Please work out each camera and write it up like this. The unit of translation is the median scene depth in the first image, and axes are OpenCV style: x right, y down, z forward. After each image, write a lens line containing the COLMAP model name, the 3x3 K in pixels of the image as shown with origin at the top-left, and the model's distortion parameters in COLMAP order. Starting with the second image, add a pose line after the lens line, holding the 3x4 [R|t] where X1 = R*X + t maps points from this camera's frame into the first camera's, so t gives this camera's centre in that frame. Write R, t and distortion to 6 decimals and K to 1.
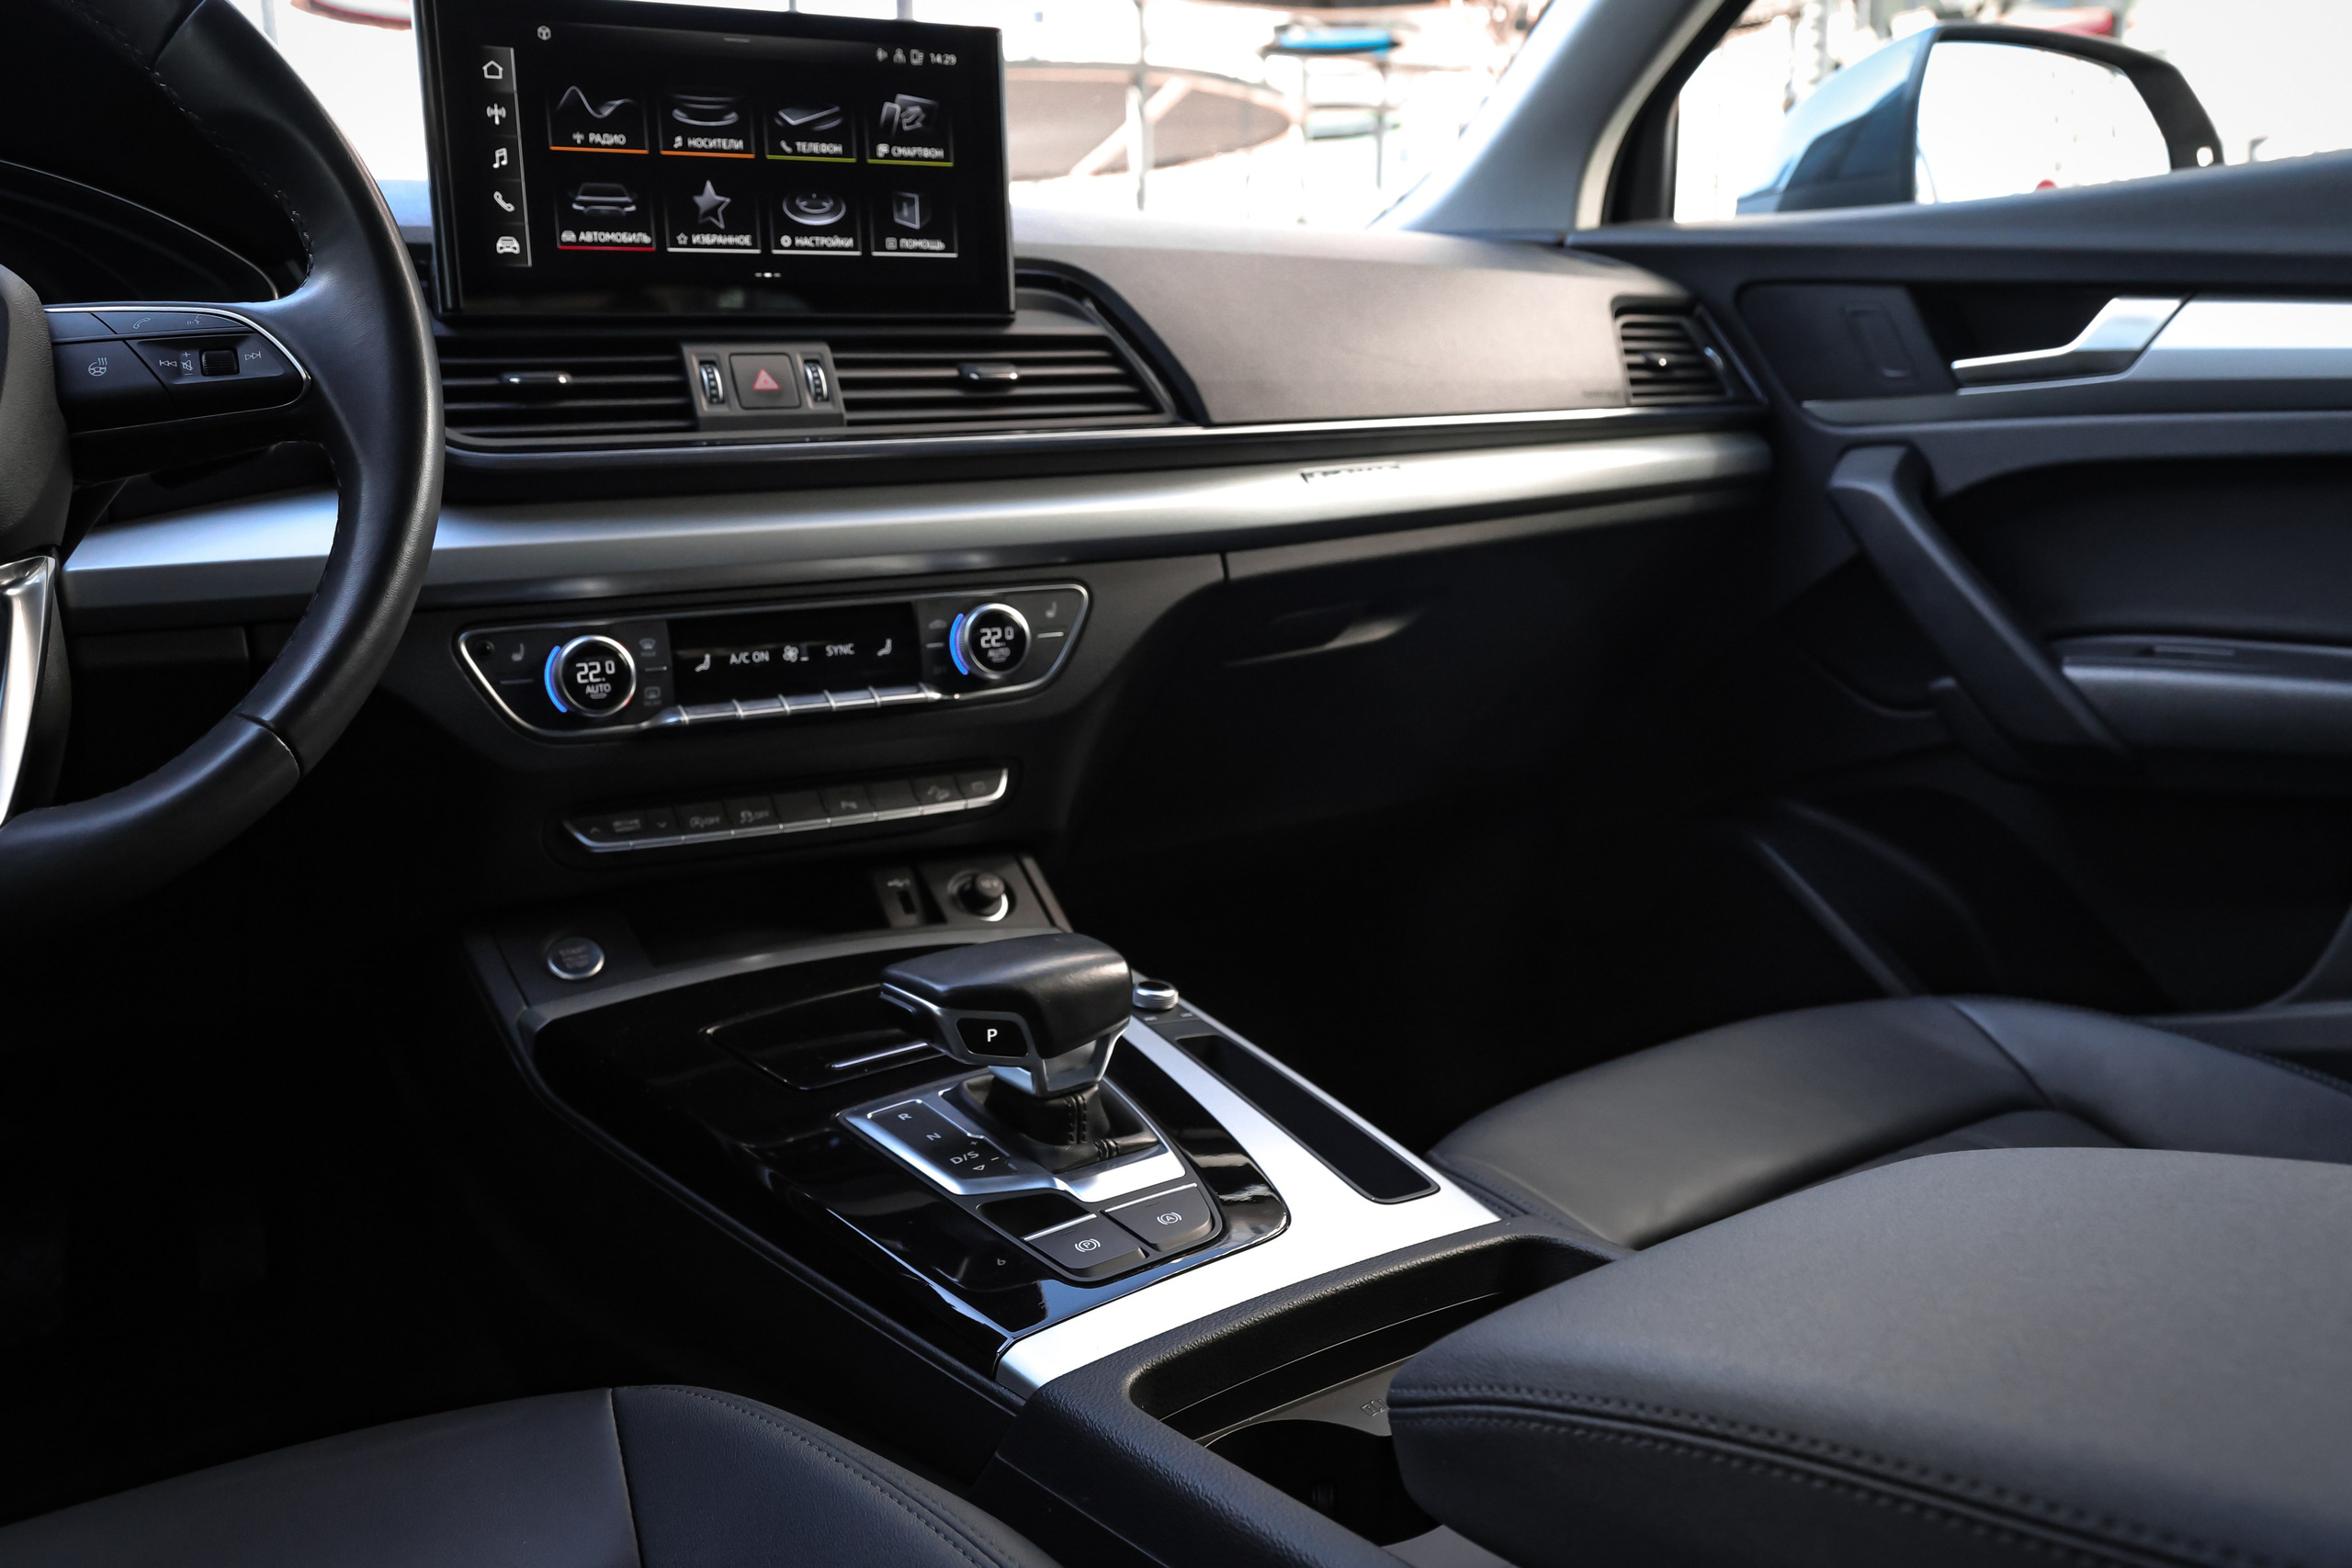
lens RADIAL K [[1948.6, 0, 1063.0], [0, 1948.6, 893.0], [0, 0, 1]] dist [-0.006190, 0.006693]
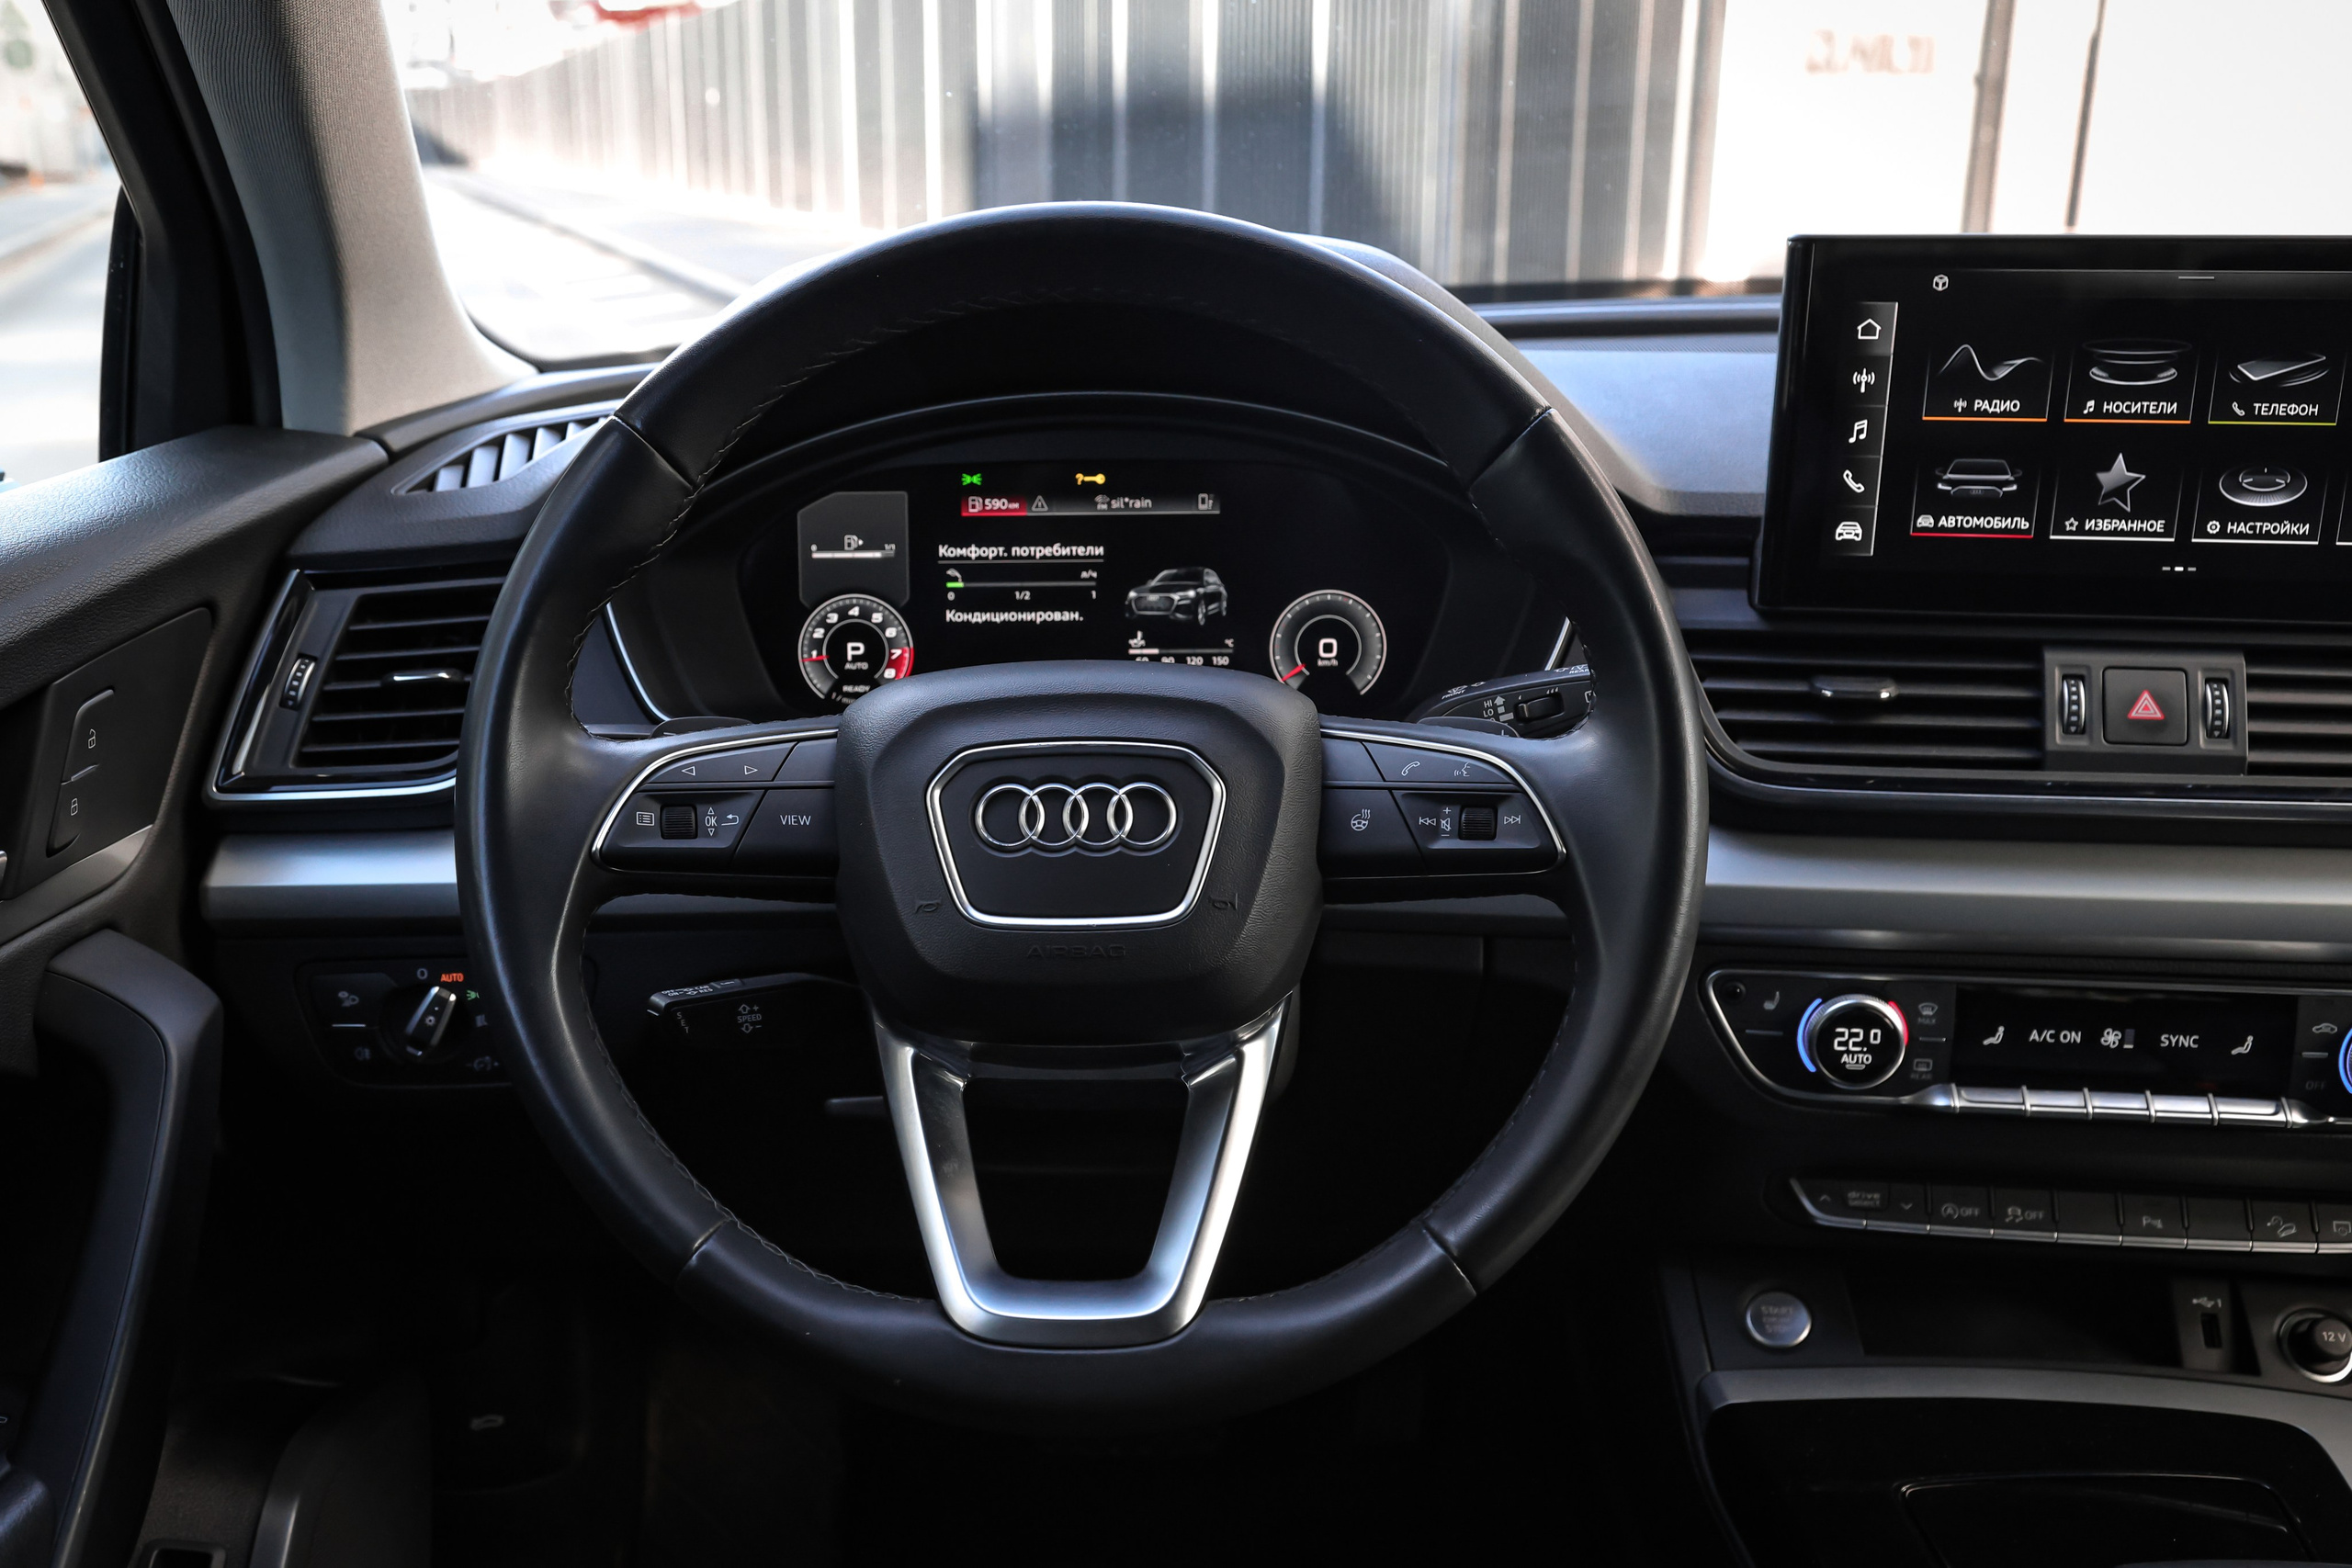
lens RADIAL K [[2319.9, 0, 1061.2], [0, 2319.9, 959.0], [0, 0, 1]] dist [-0.017593, 0.005414]
pose [[0.817585, 0.202974, -0.538848, 0.013949], [-0.140847, 0.977879, 0.154645, -0.245254], [0.558317, -0.050540, 0.828087, -0.031737]]
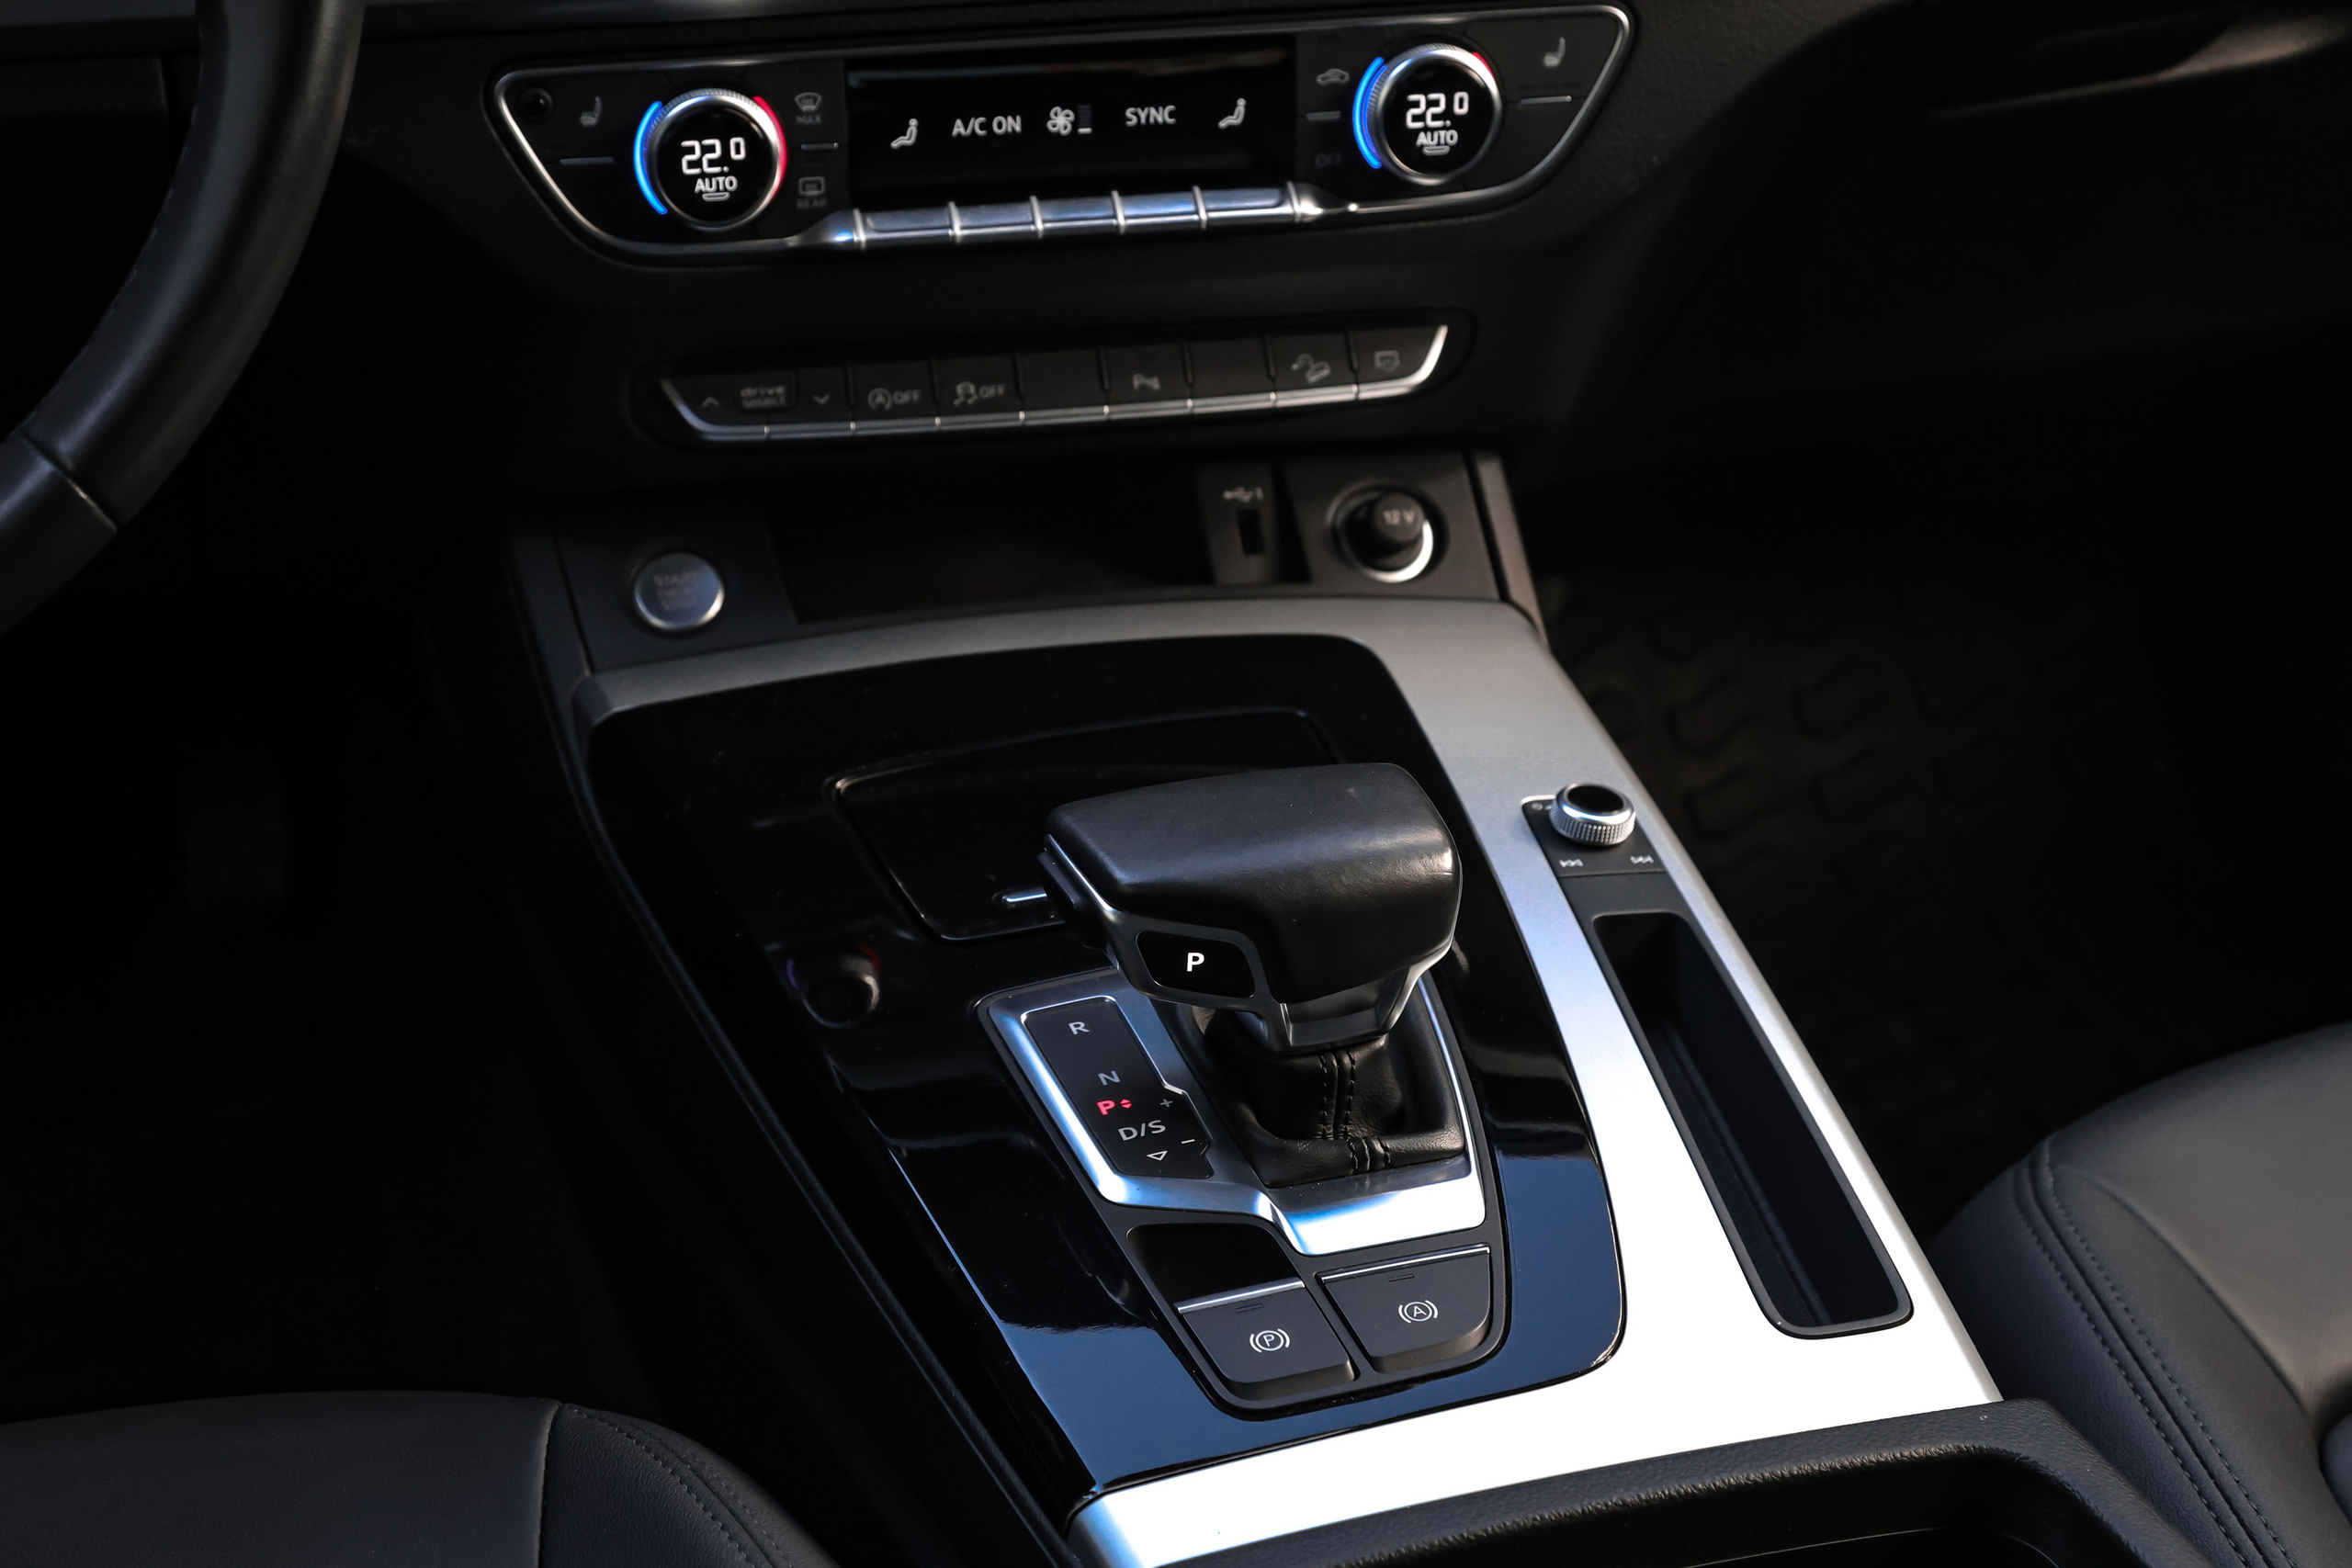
lens RADIAL K [[3646.5, 0, 917.4], [0, 3646.5, 1083.9], [0, 0, 1]] dist [0.004415, -0.010899]
pose [[0.951946, 0.170706, -0.254279, 0.142241], [-0.081645, 0.941660, 0.326513, -0.205788], [0.295182, -0.290063, 0.910347, -0.067538]]
